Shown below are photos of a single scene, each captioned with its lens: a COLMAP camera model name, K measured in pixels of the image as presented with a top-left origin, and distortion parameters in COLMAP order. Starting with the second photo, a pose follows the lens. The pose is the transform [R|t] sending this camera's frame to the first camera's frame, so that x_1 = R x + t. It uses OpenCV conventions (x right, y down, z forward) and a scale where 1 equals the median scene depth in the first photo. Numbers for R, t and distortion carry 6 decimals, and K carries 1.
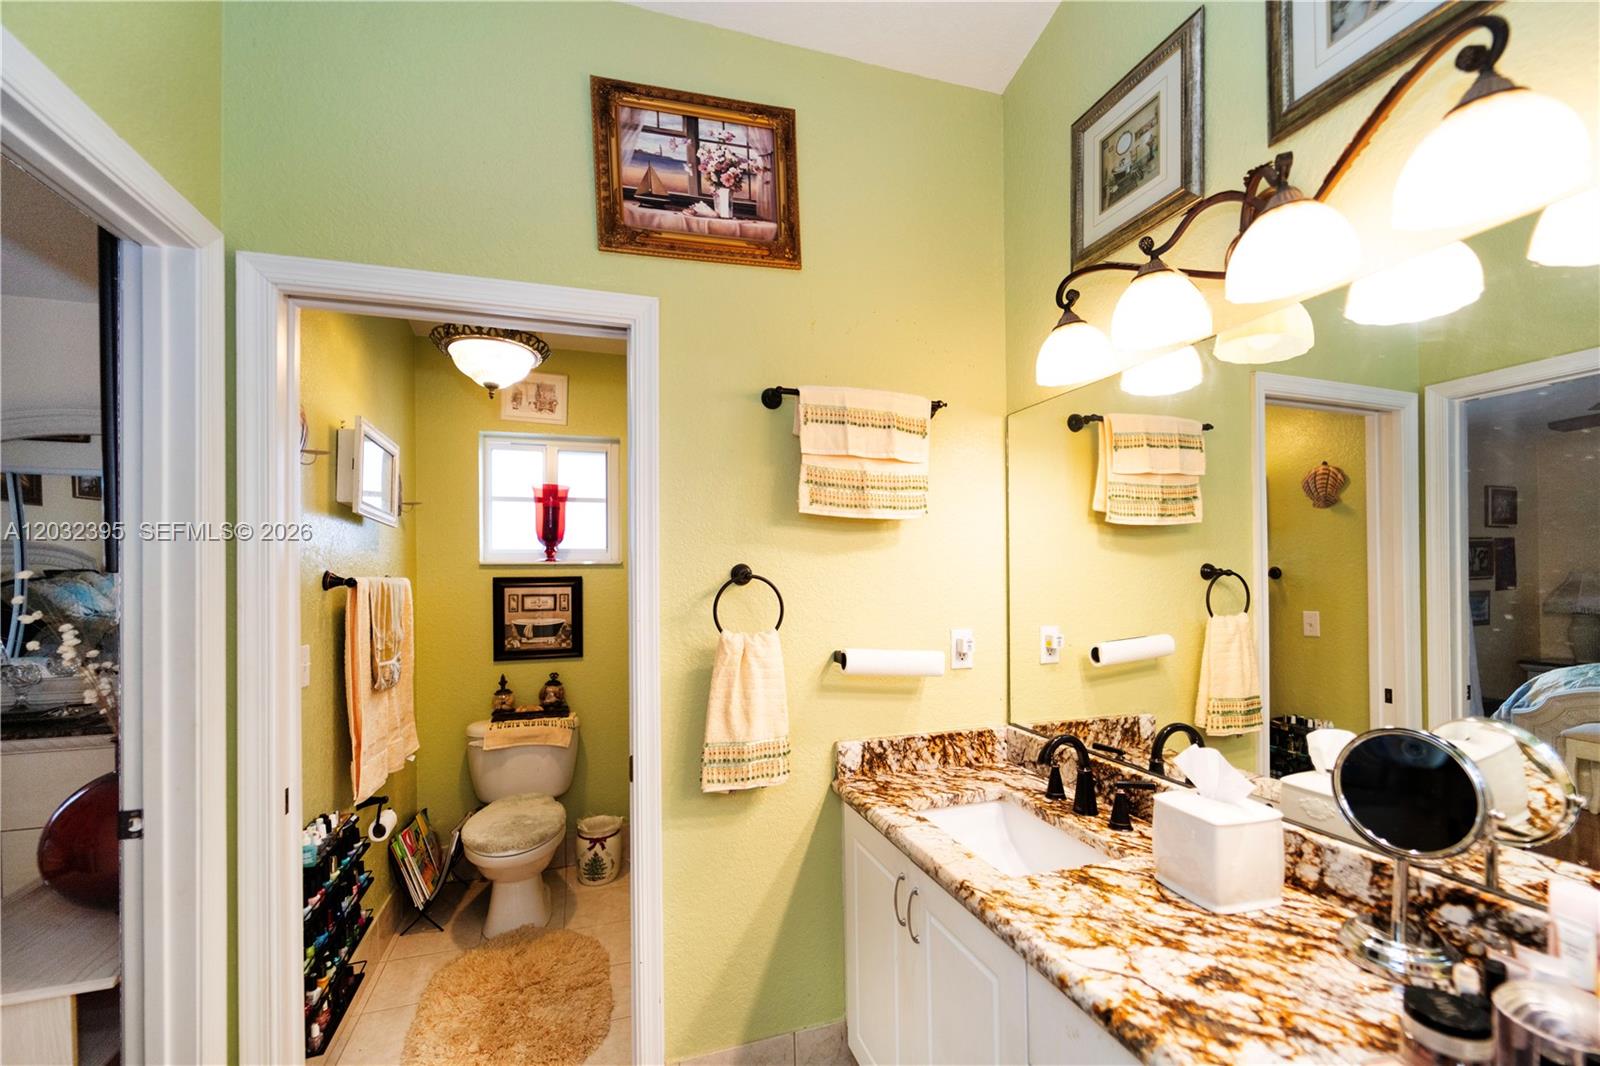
lens RADIAL K [[650.9, 0, 801.4], [0, 650.9, 567.7], [0, 0, 1]] dist [-0.000118, -0.000206]
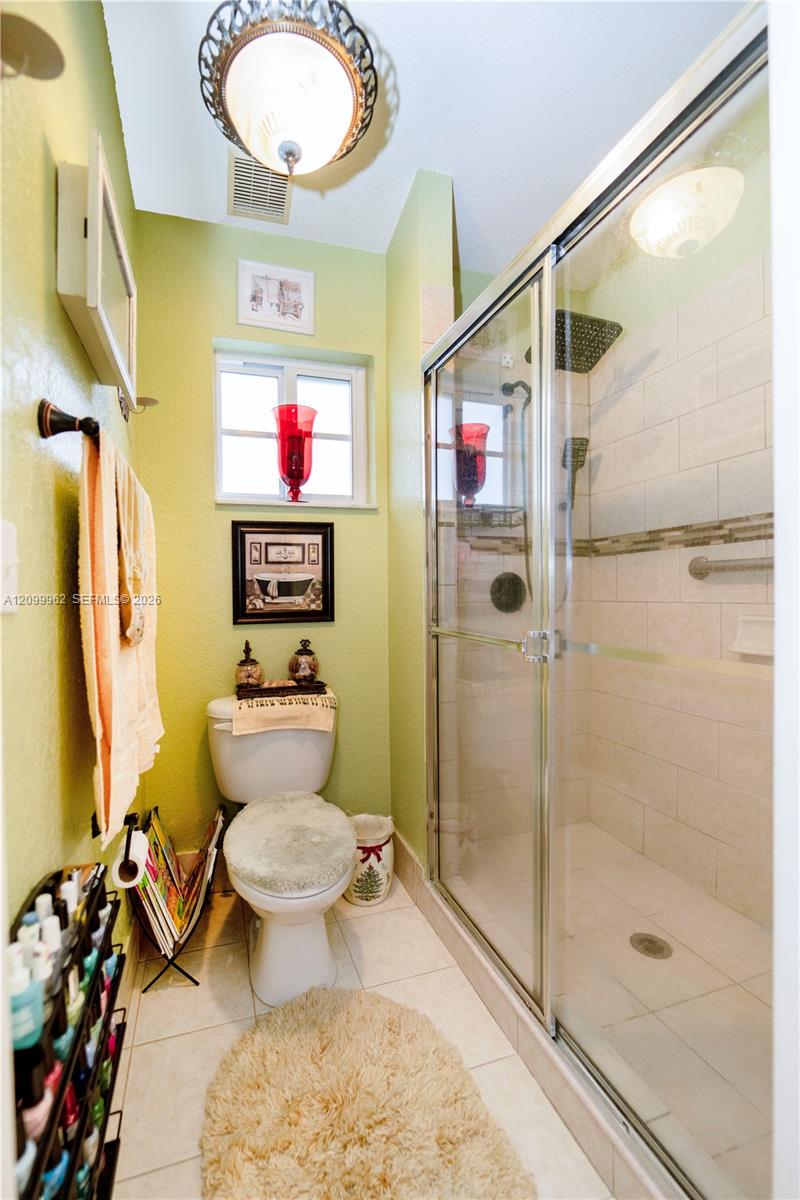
lens RADIAL K [[484.9, 0, 341.8], [0, 484.9, 600.3], [0, 0, 1]] dist [0.000201, 0.000071]
pose [[0.998886, -0.005375, -0.046885, -0.310560], [0.006345, 0.999769, 0.020558, 0.102088], [0.046763, -0.020832, 0.998689, 0.406880]]
